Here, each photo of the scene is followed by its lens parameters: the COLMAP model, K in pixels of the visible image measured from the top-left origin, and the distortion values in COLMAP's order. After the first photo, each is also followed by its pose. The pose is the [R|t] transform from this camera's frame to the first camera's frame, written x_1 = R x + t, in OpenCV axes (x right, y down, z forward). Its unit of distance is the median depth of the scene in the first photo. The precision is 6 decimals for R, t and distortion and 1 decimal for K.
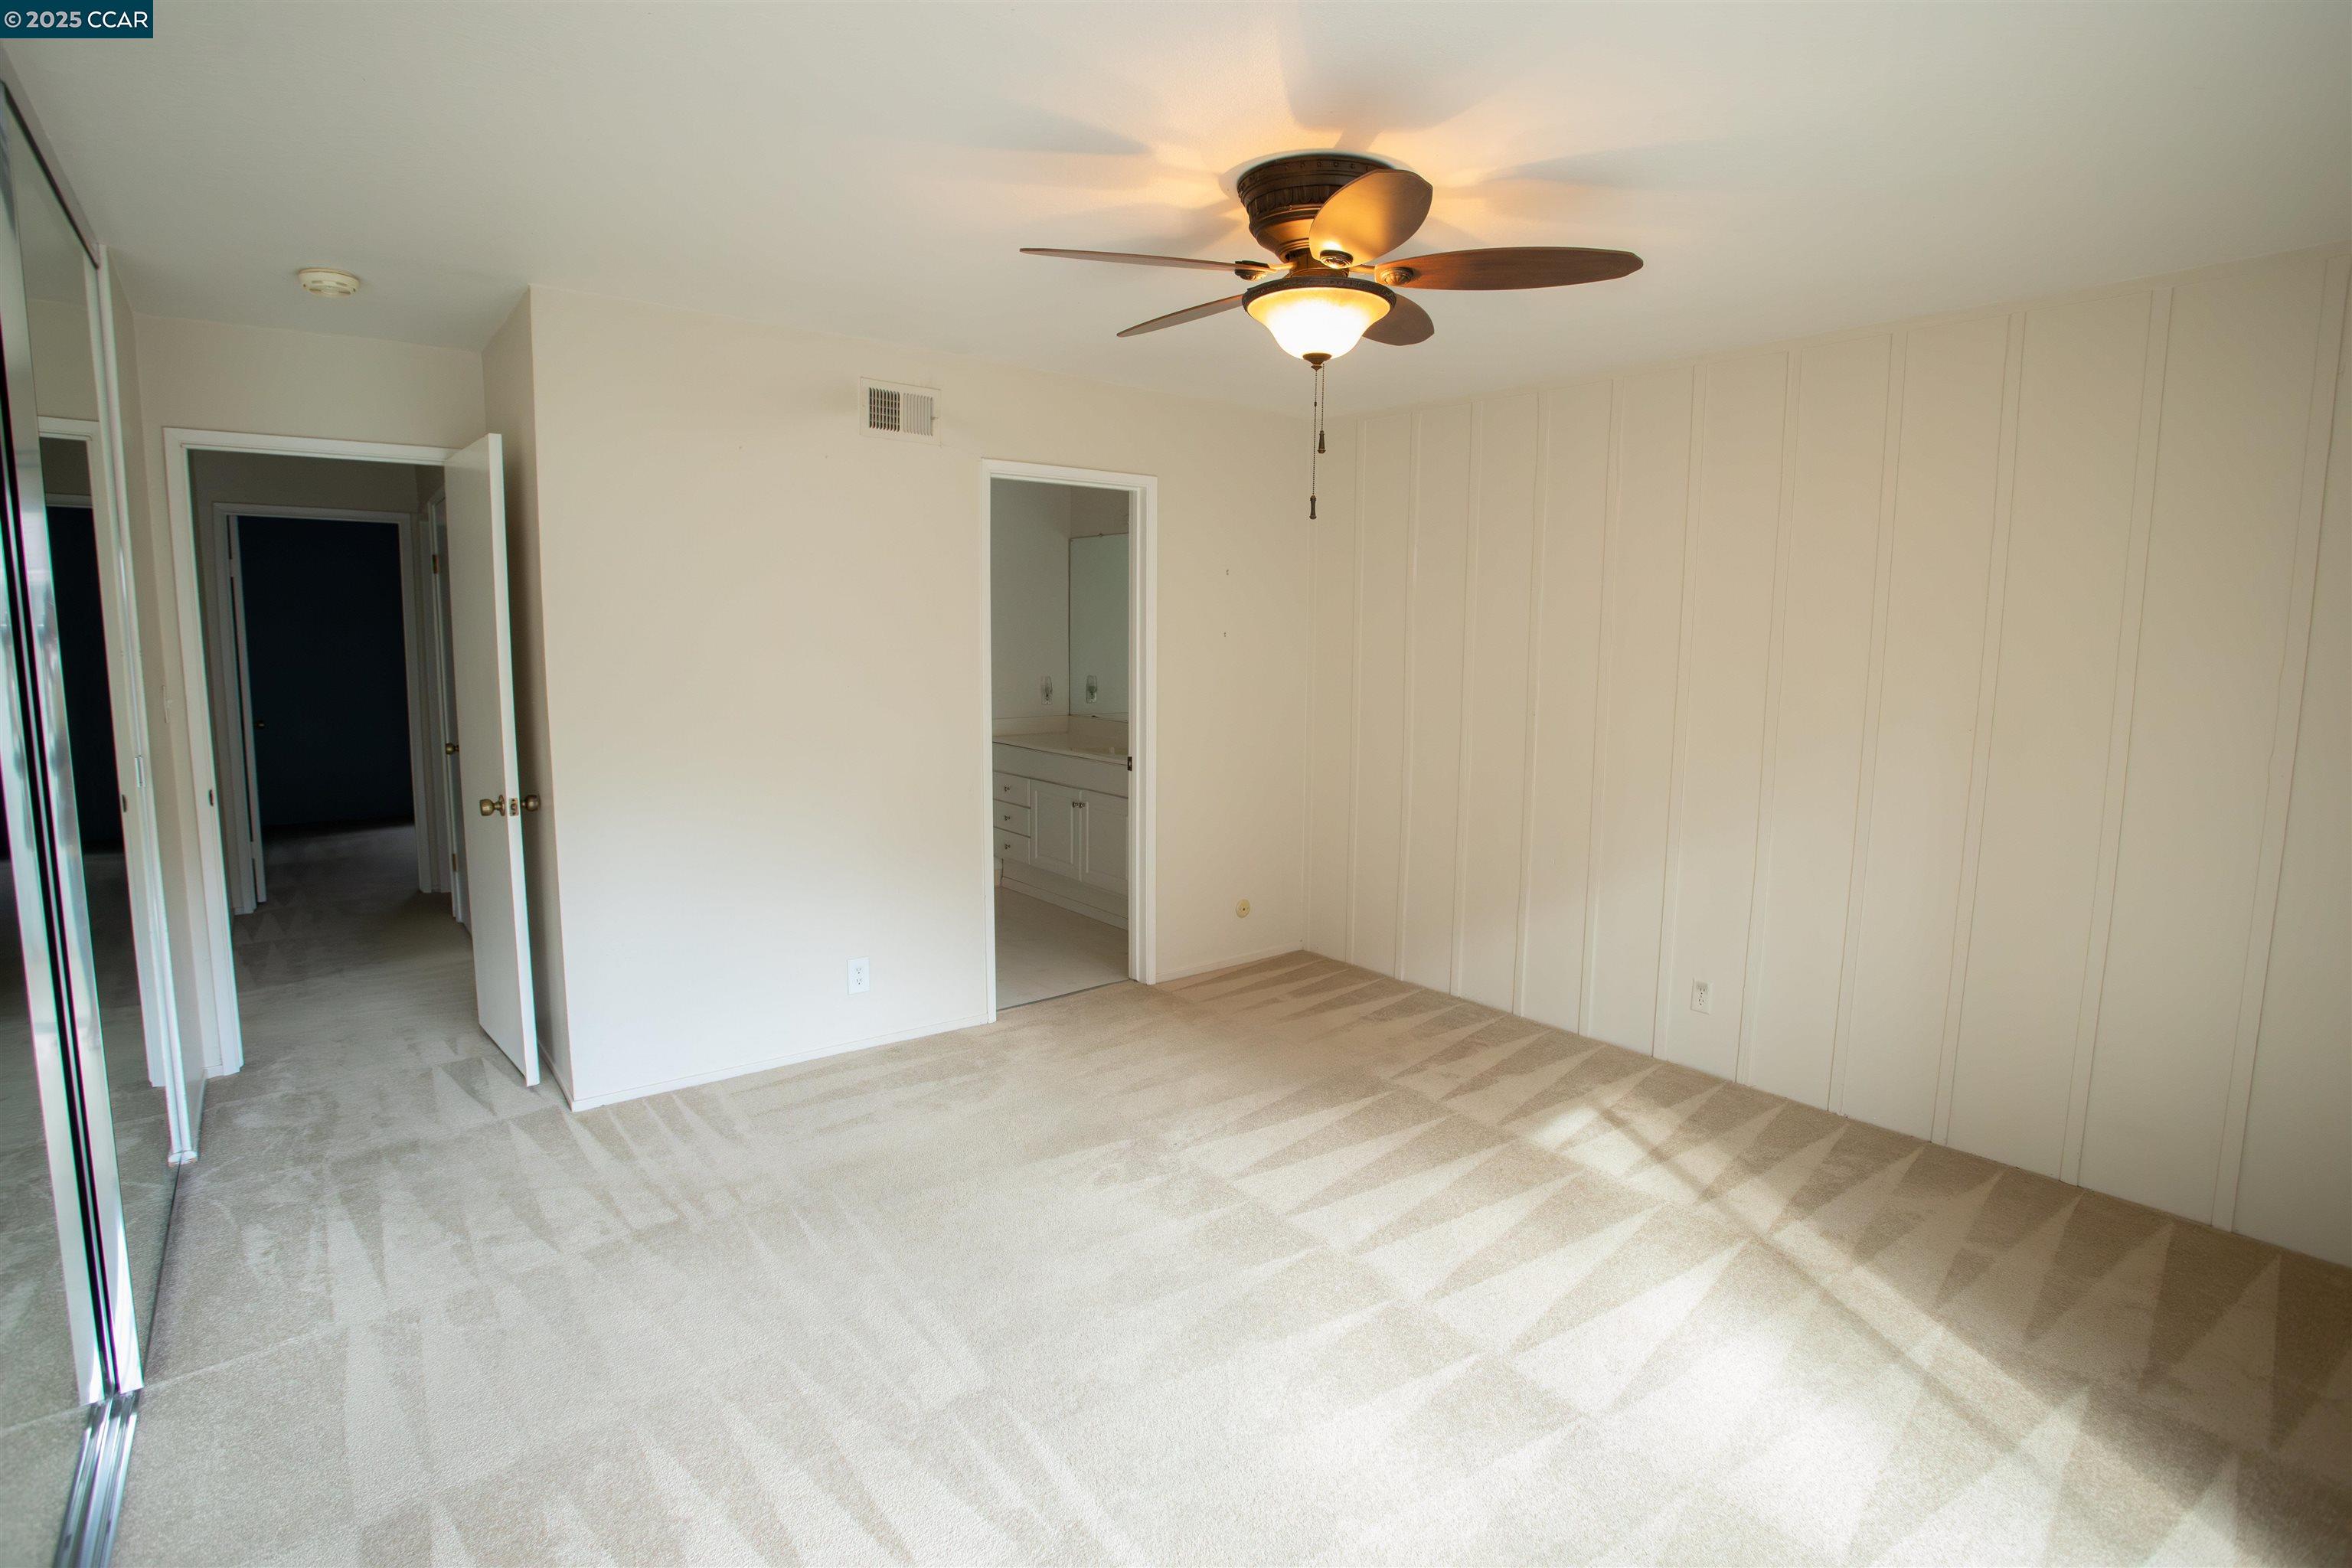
lens RADIAL K [[1174.8, 0, 1176.0], [0, 1174.8, 784.0], [0, 0, 1]] dist [0.000849, 0.000686]
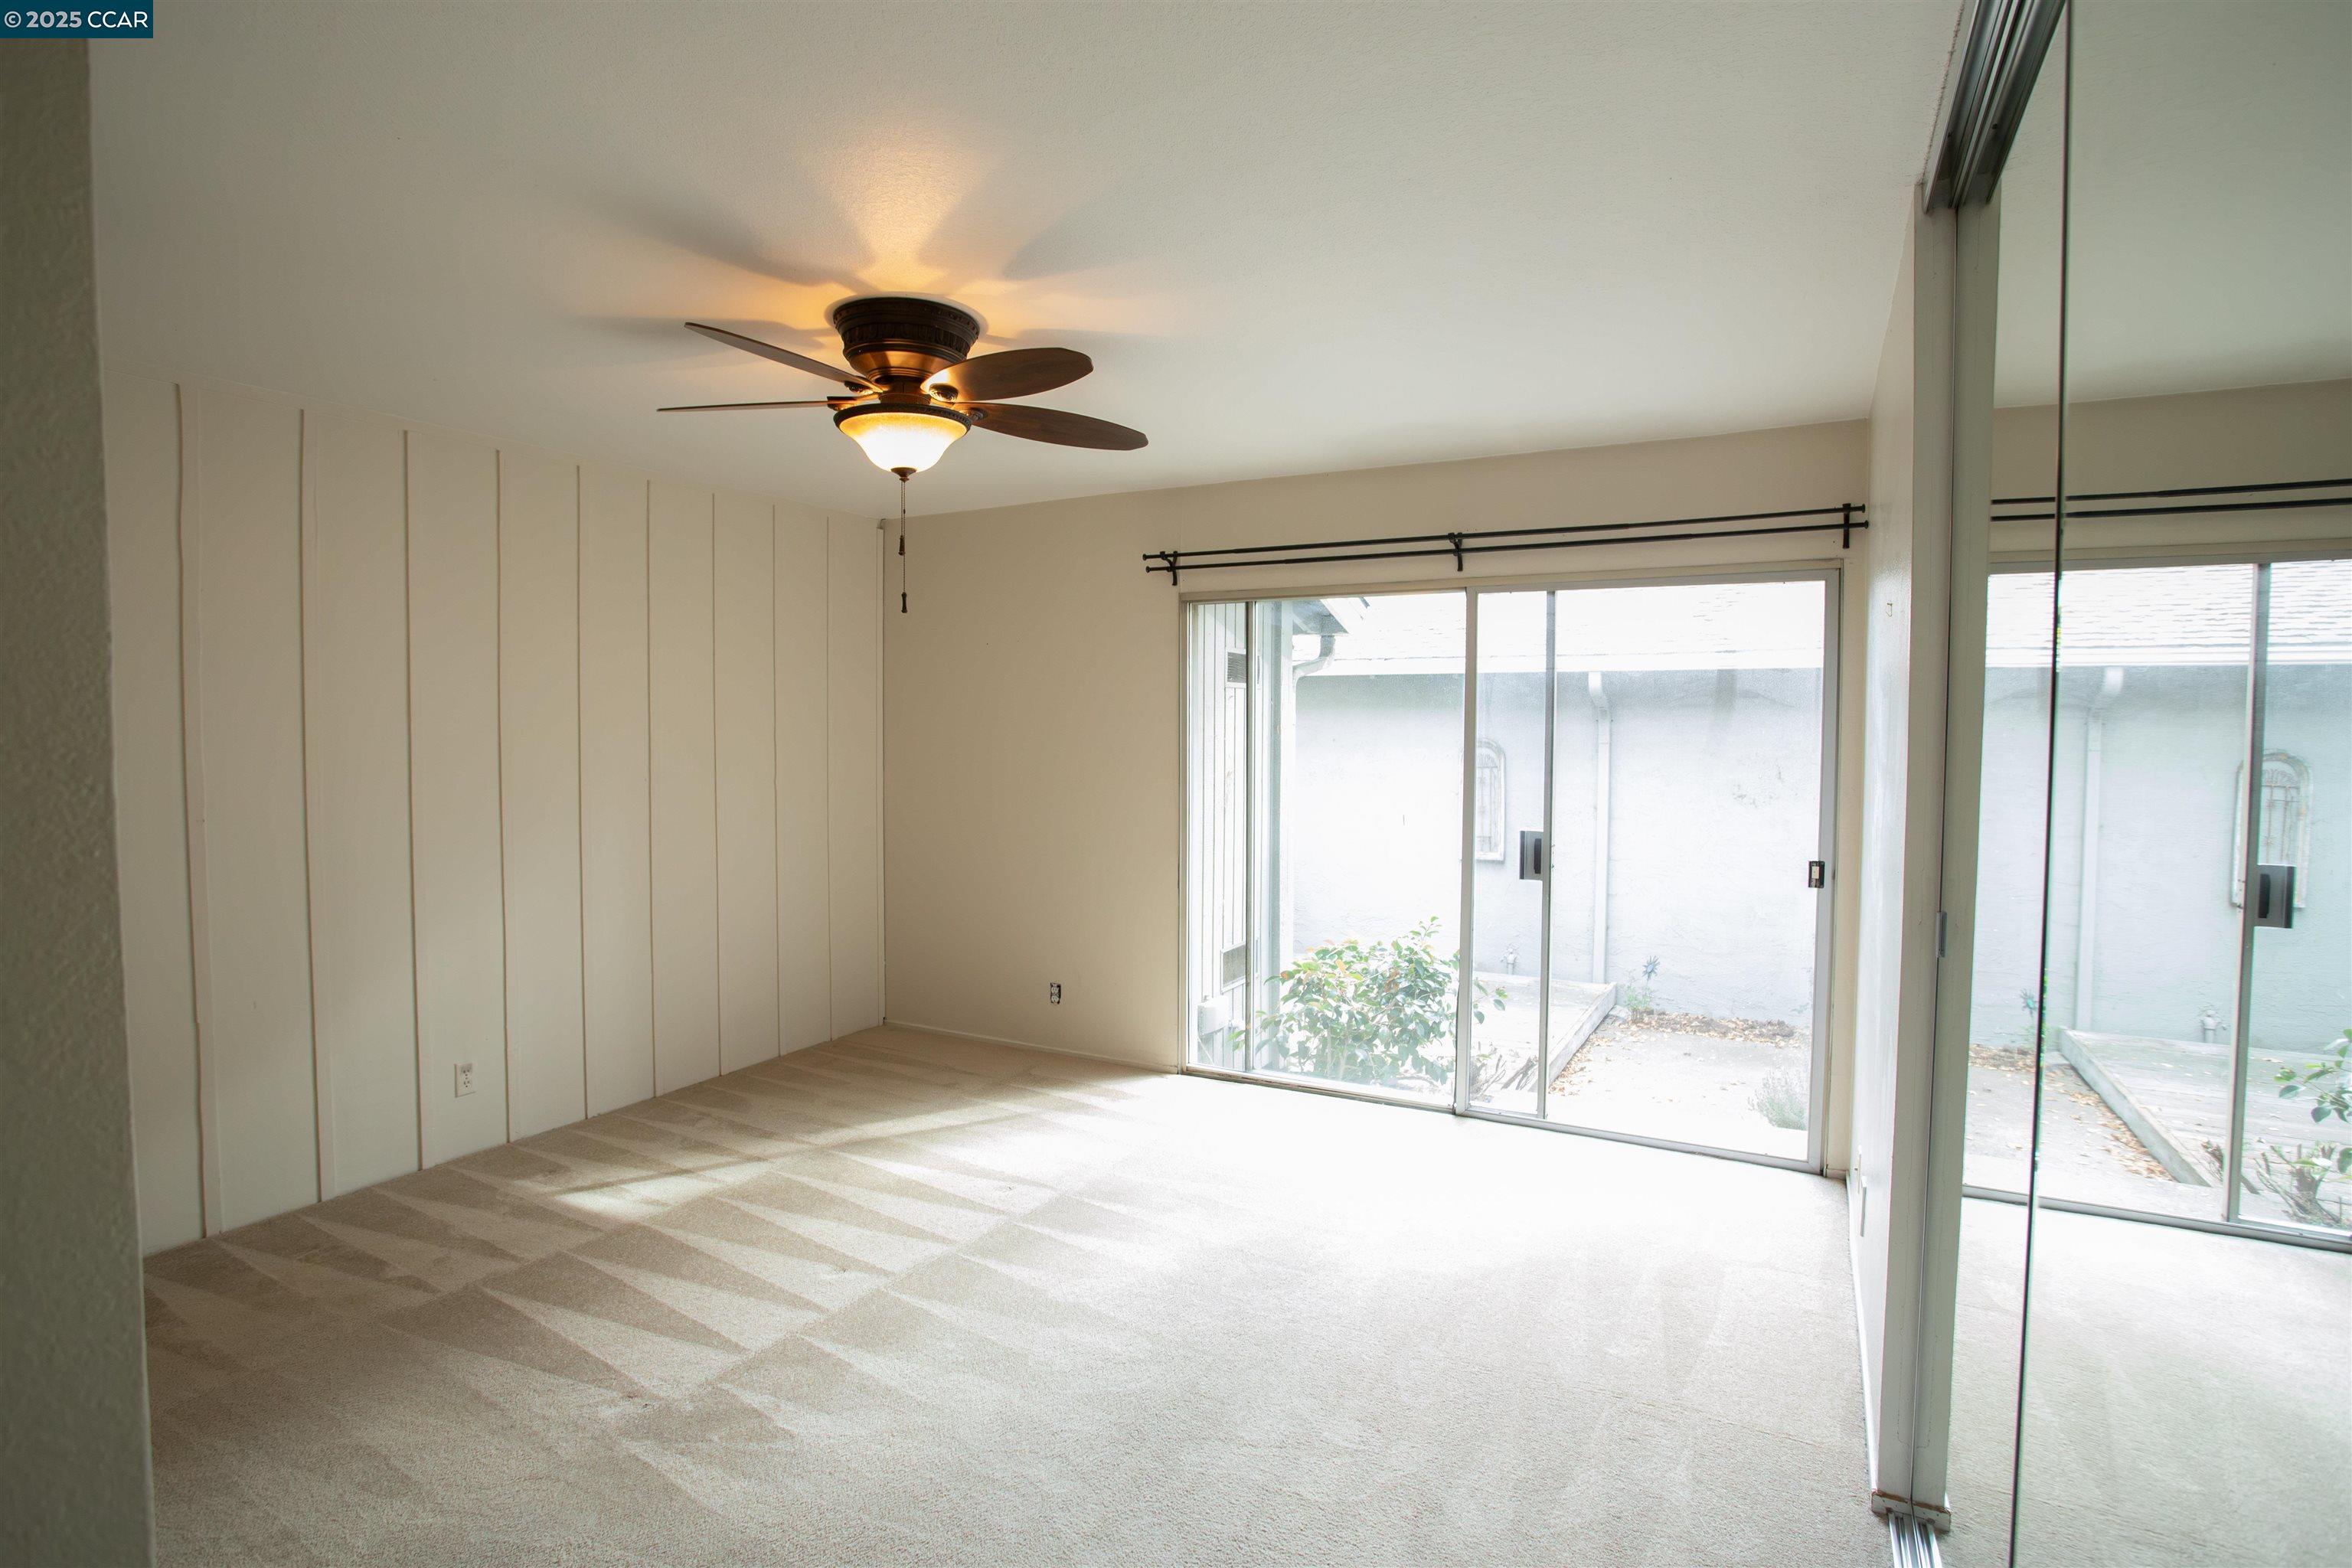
lens RADIAL K [[1174.8, 0, 1176.0], [0, 1174.8, 784.0], [0, 0, 1]] dist [0.000849, 0.000686]
pose [[-0.401039, -0.045934, 0.914909, -0.846955], [0.102148, 0.990271, 0.094493, -0.118995], [-0.910348, 0.131352, -0.392445, 1.018507]]
